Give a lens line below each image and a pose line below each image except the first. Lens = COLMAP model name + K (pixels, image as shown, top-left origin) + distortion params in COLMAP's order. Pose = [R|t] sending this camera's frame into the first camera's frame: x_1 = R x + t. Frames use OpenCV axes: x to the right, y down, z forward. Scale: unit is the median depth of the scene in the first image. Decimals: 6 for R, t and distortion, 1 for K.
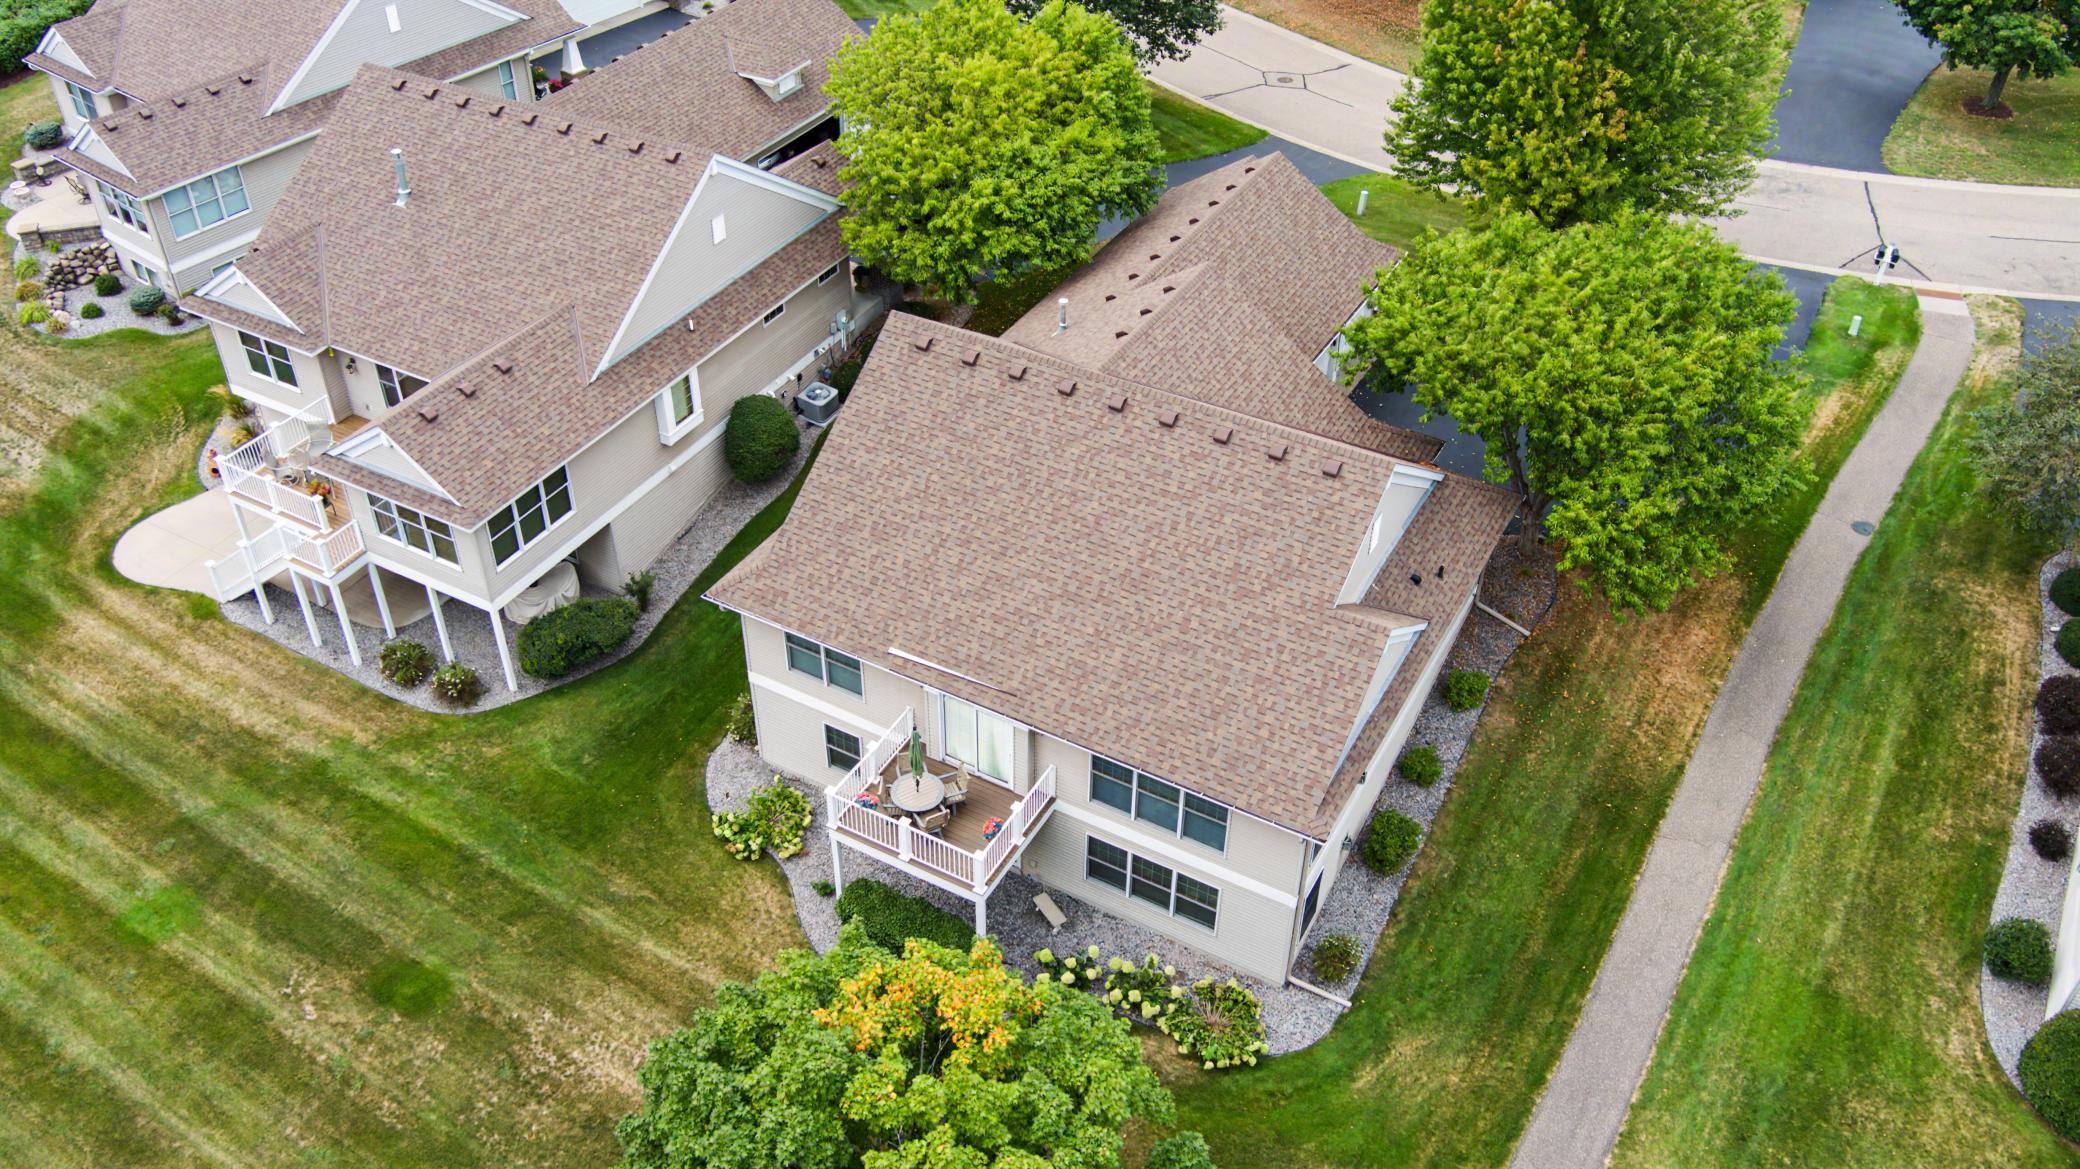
lens RADIAL K [[1682.7, 0, 1040.0], [0, 1682.7, 584.5], [0, 0, 1]] dist [-0.050197, 0.004553]
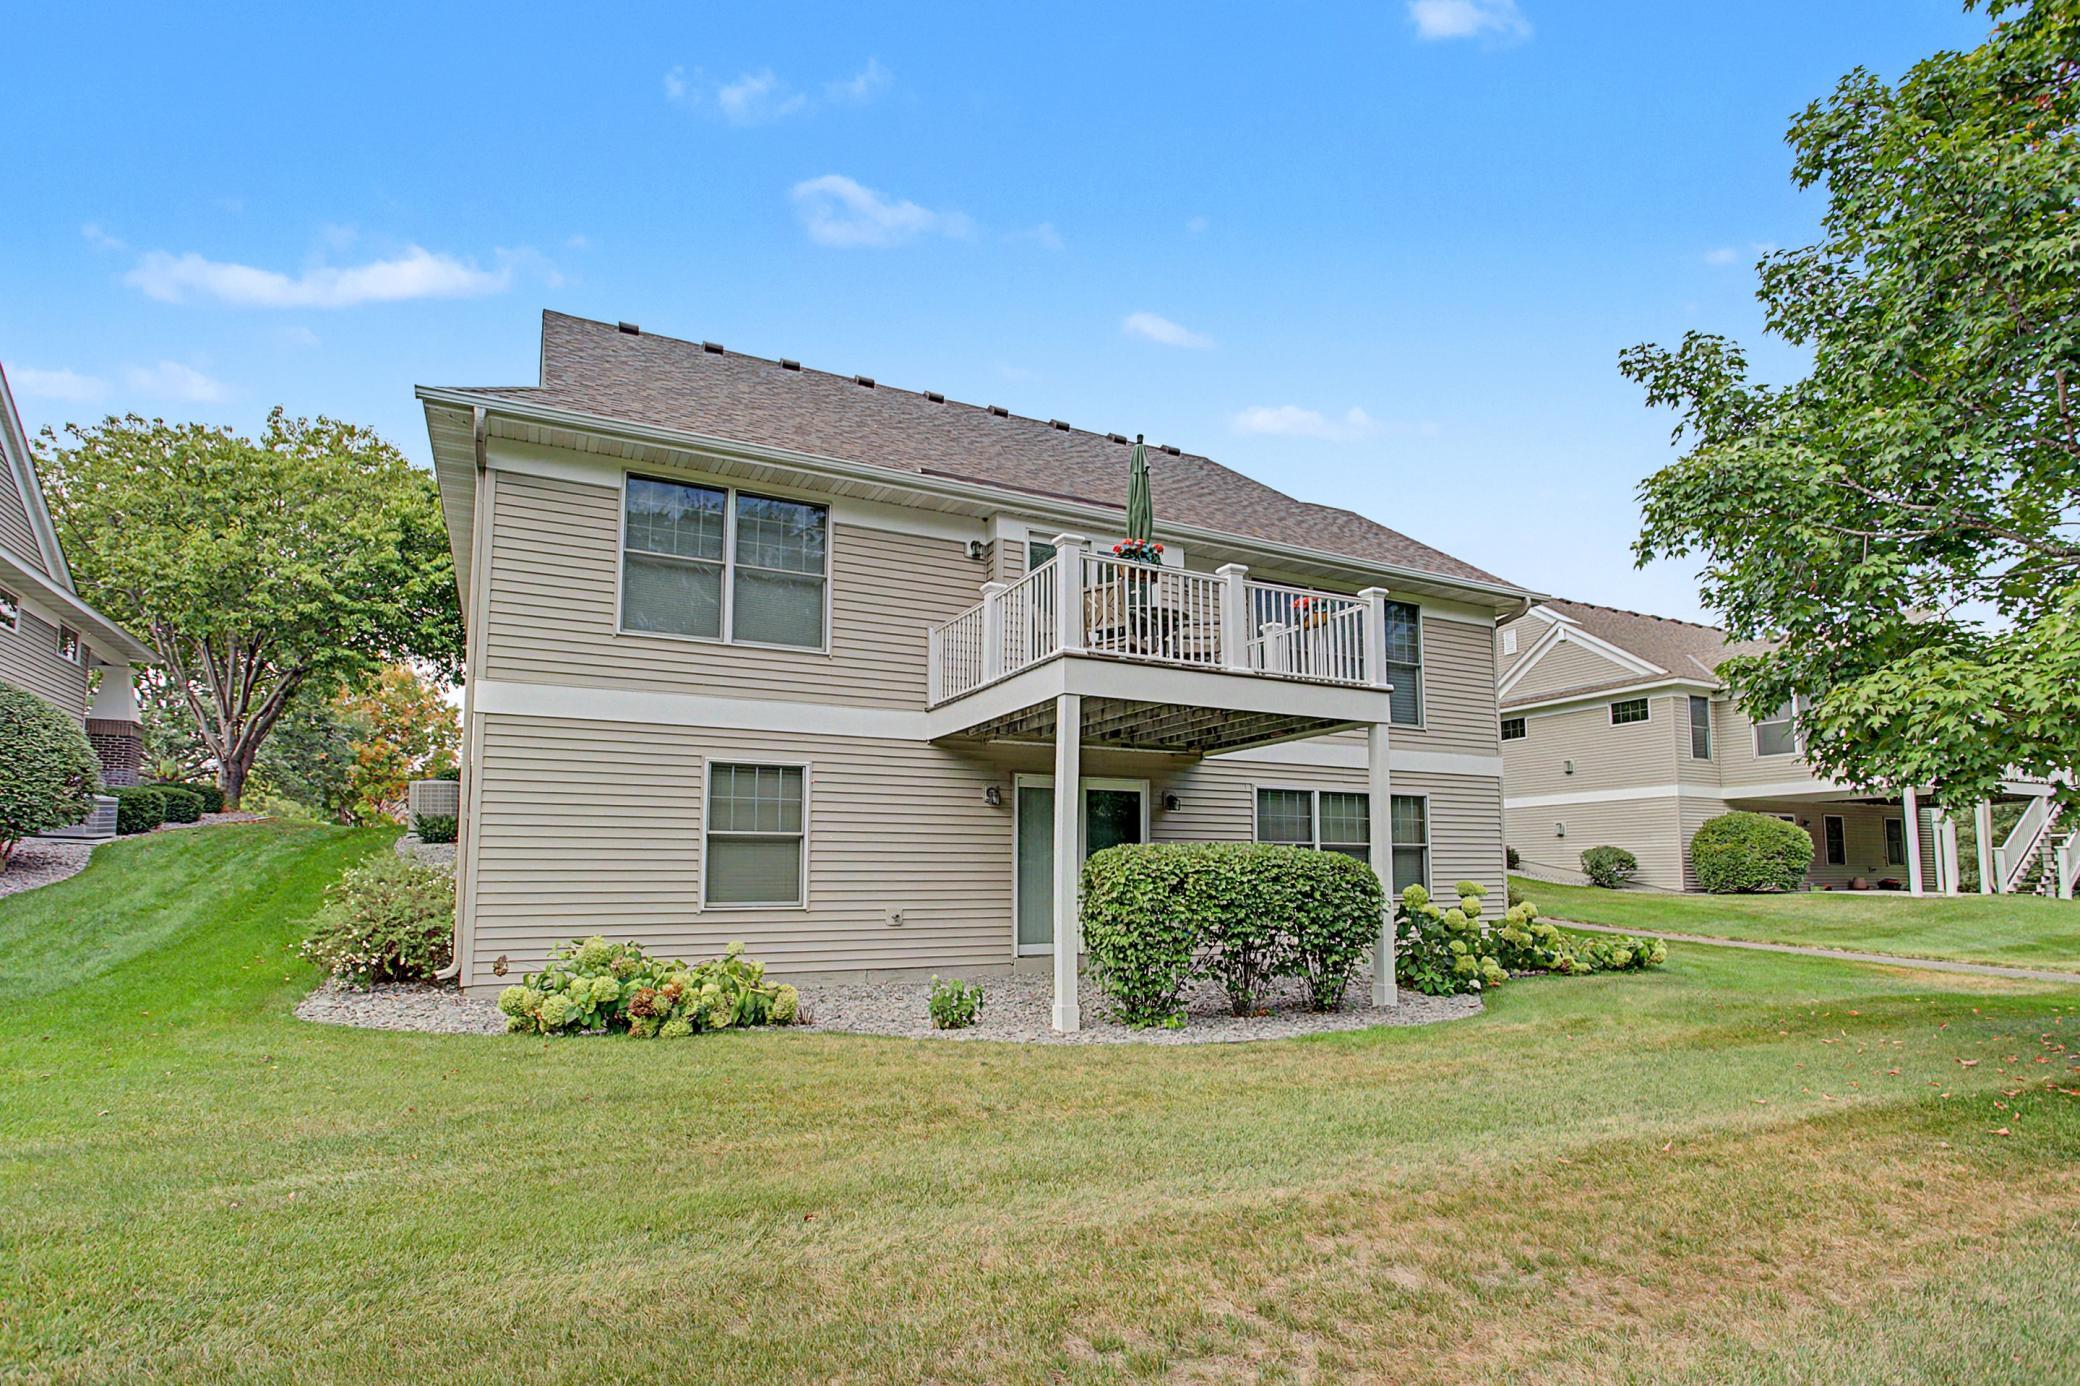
lens RADIAL K [[1033.7, 0, 1038.0], [0, 1033.7, 775.6], [0, 0, 1]] dist [-0.001831, 0.000212]
pose [[0.548074, 0.073999, 0.833150, -0.299077], [0.524819, 0.745179, -0.411429, 0.236973], [-0.651291, 0.662747, 0.369577, 0.835650]]
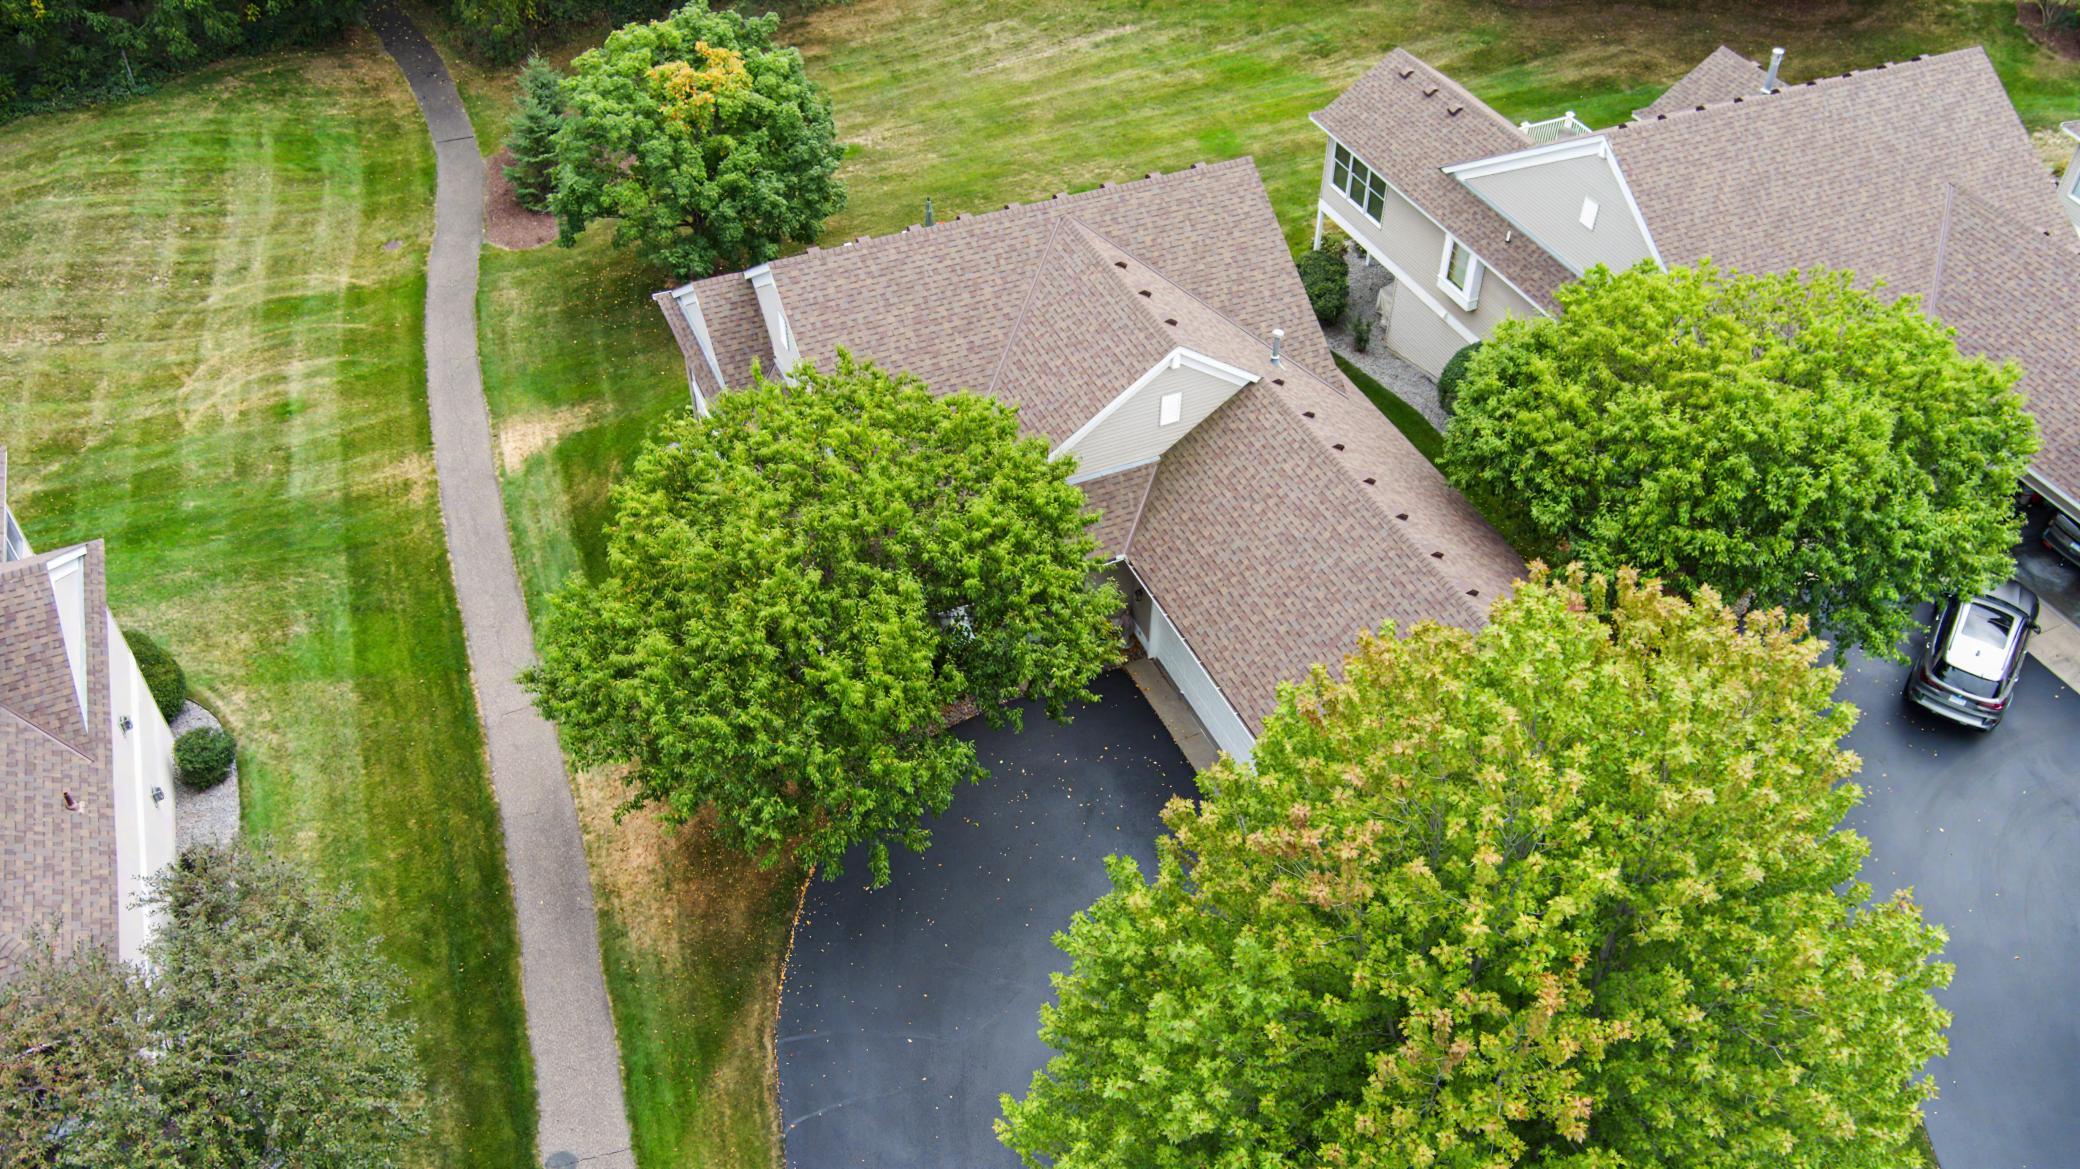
lens RADIAL K [[1682.7, 0, 1040.0], [0, 1682.7, 584.5], [0, 0, 1]] dist [-0.050197, 0.004553]
pose [[-0.597838, 0.535875, -0.596177, 0.754667], [-0.509588, 0.320046, 0.798681, -0.842812], [0.618797, 0.781287, 0.081740, 1.028415]]
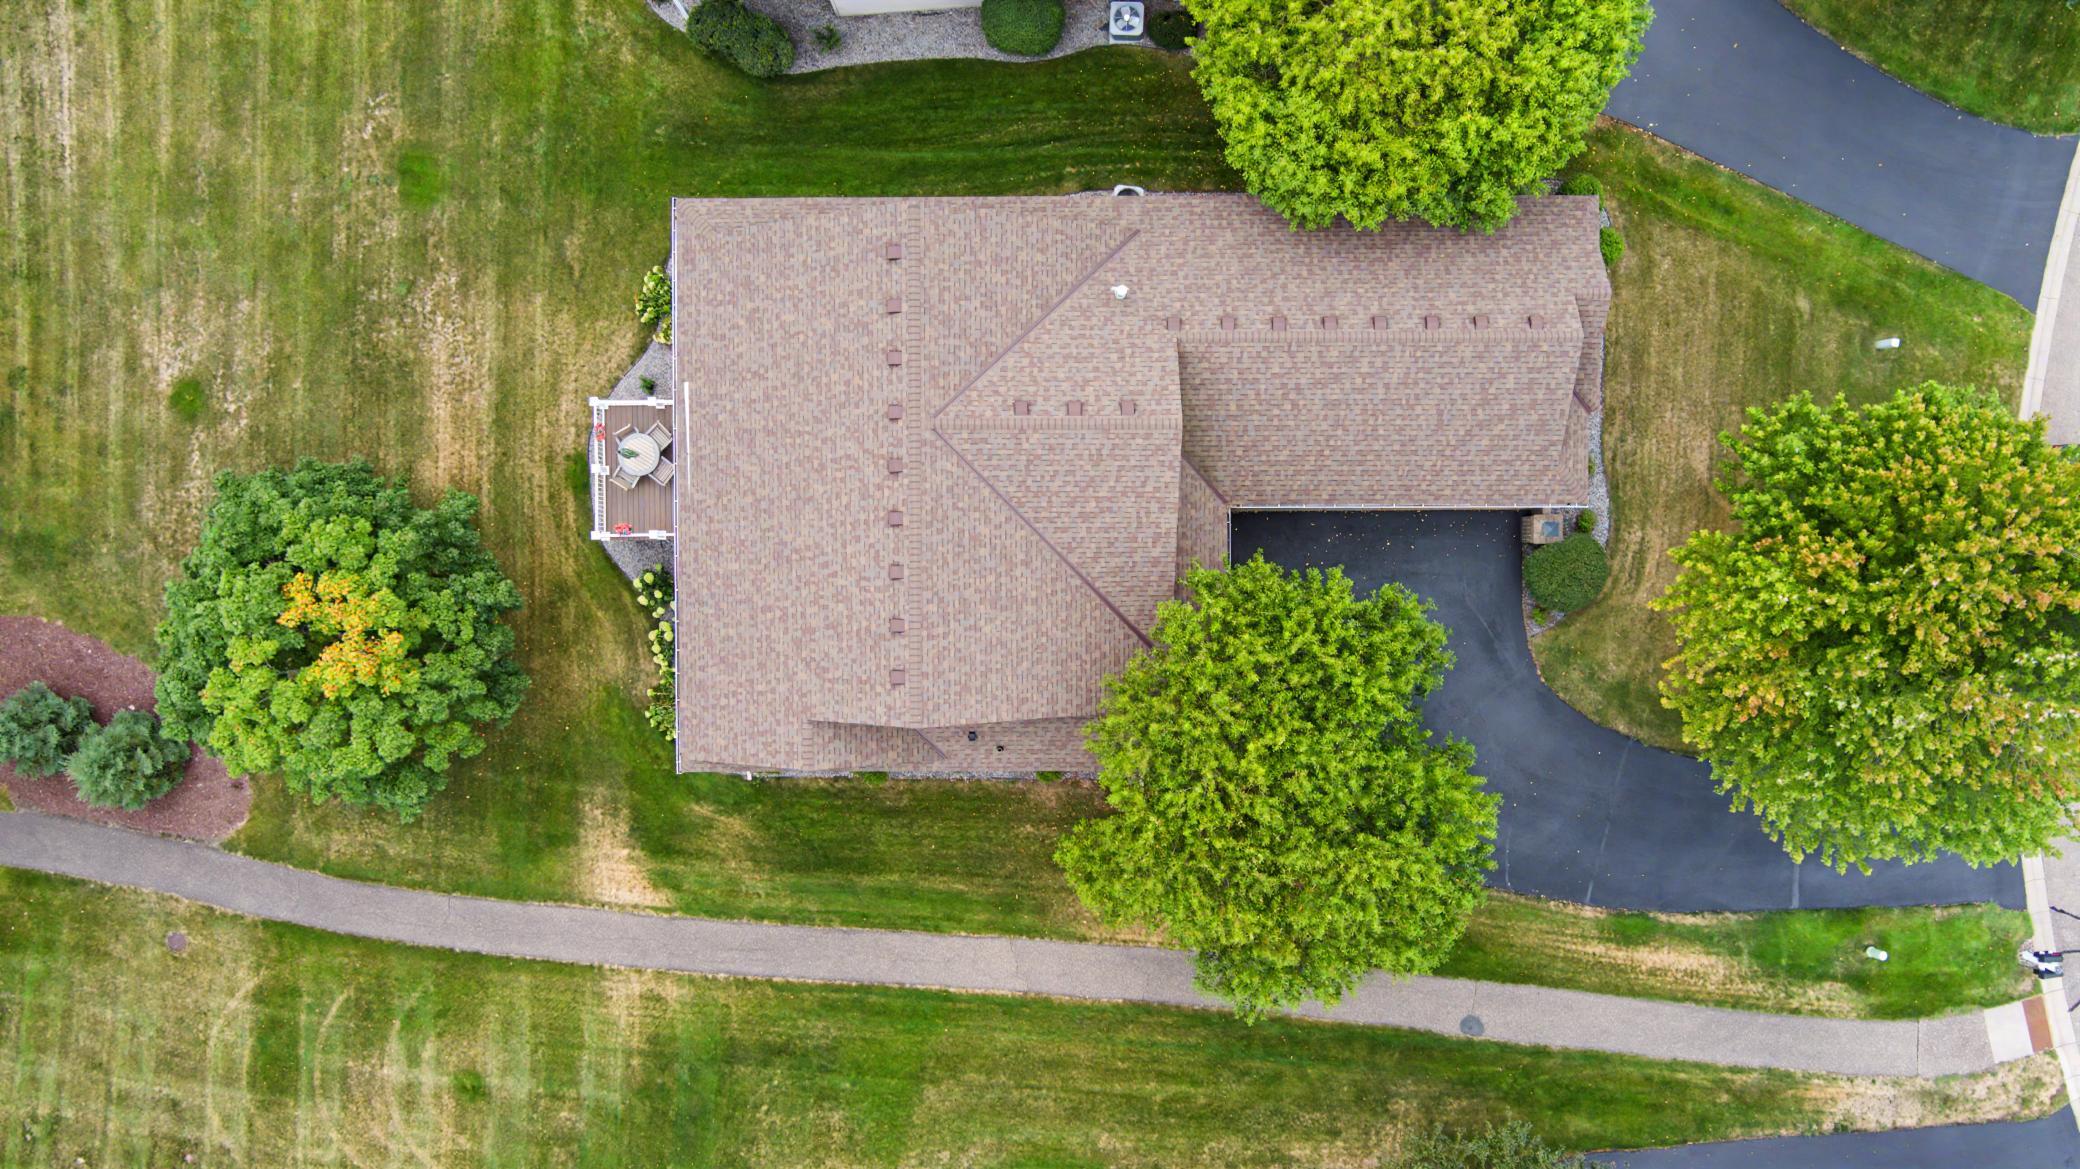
lens RADIAL K [[1682.7, 0, 1040.0], [0, 1682.7, 584.5], [0, 0, 1]] dist [-0.050197, 0.004553]
pose [[0.495131, 0.868794, 0.006565, 0.140068], [-0.537539, 0.300392, 0.787919, -0.911230], [0.682567, -0.393652, 0.615744, 0.339425]]
